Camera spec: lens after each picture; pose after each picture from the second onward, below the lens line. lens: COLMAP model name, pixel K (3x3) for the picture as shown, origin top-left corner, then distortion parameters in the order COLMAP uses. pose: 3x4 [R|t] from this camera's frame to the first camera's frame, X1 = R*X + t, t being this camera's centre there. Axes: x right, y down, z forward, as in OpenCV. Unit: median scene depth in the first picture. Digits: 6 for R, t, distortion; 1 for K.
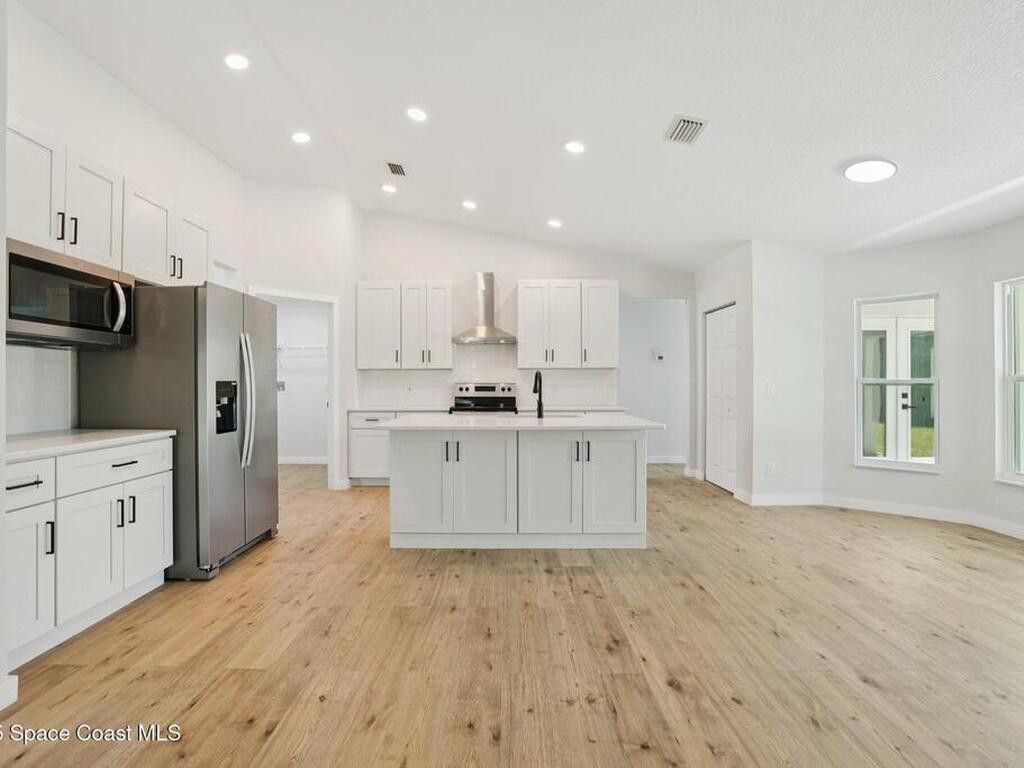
lens RADIAL K [[495.4, 0, 504.5], [0, 495.4, 385.4], [0, 0, 1]] dist [-0.038560, 0.013522]
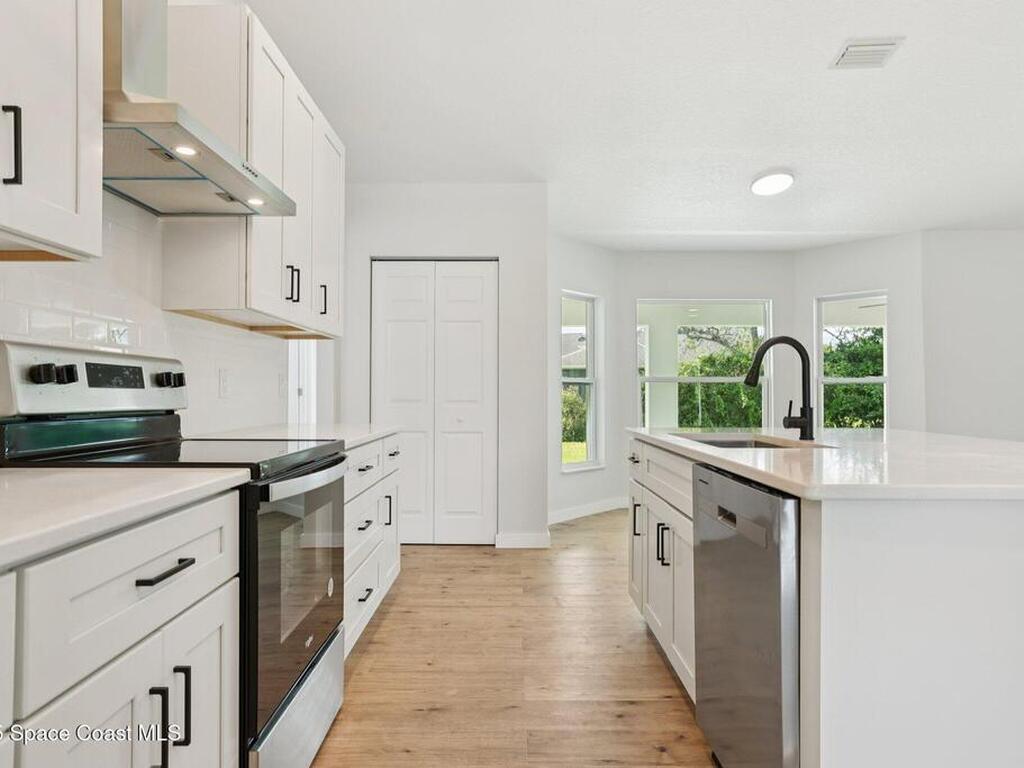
lens RADIAL K [[623.6, 0, 496.6], [0, 623.6, 382.5], [0, 0, 1]] dist [-0.020930, 0.002363]
pose [[0.012985, 0.020726, 0.999701, -0.551564], [0.001025, 0.999784, -0.020741, 0.026484], [-0.999915, 0.001294, 0.012960, 1.395507]]
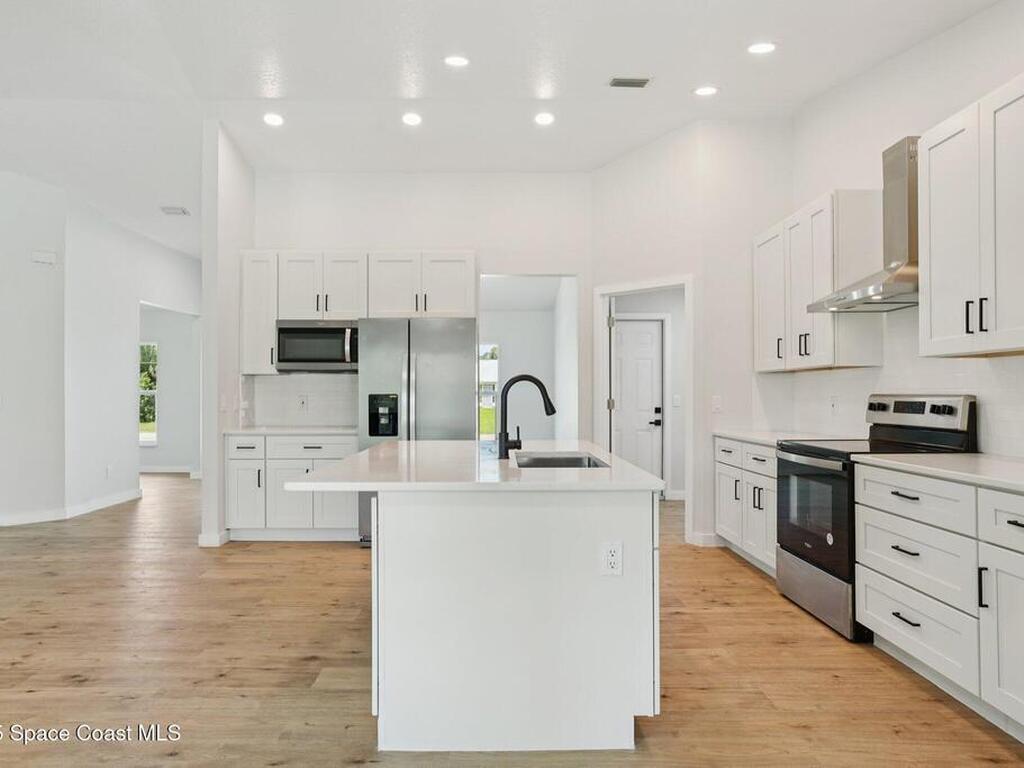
lens RADIAL K [[631.1, 0, 502.8], [0, 631.1, 392.2], [0, 0, 1]] dist [-0.015764, 0.015289]
pose [[0.016233, -0.001587, -0.999867, 0.863858], [-0.000550, 0.999999, -0.001596, -0.009572], [0.999868, 0.000576, 0.016232, 1.076523]]
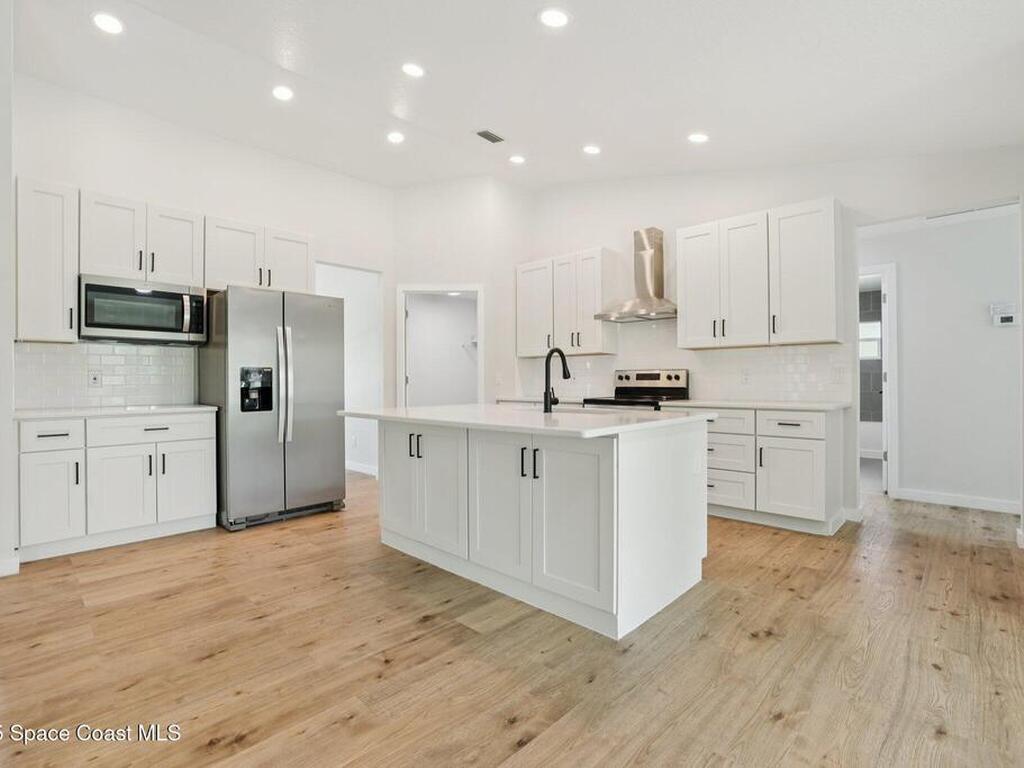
lens RADIAL K [[495.4, 0, 505.1], [0, 495.4, 383.6], [0, 0, 1]] dist [-0.038560, 0.013522]
pose [[0.721535, 0.002548, -0.692373, 0.577050], [0.002493, 0.999977, 0.006278, 0.020239], [0.692374, -0.006256, 0.721512, 0.473862]]
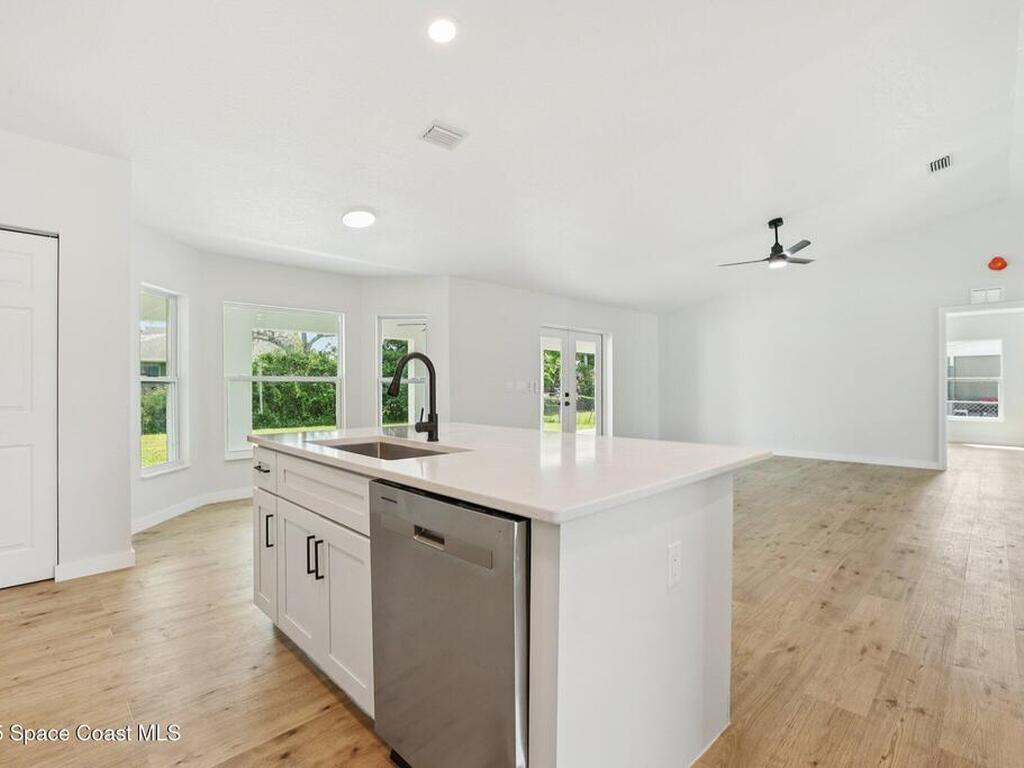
lens RADIAL K [[495.4, 0, 498.4], [0, 495.4, 384.5], [0, 0, 1]] dist [-0.038560, 0.013522]
pose [[-0.700753, 0.002438, 0.713399, -0.399988], [0.004777, 0.999988, 0.001275, 0.003923], [-0.713388, 0.004301, -0.700757, 1.448629]]
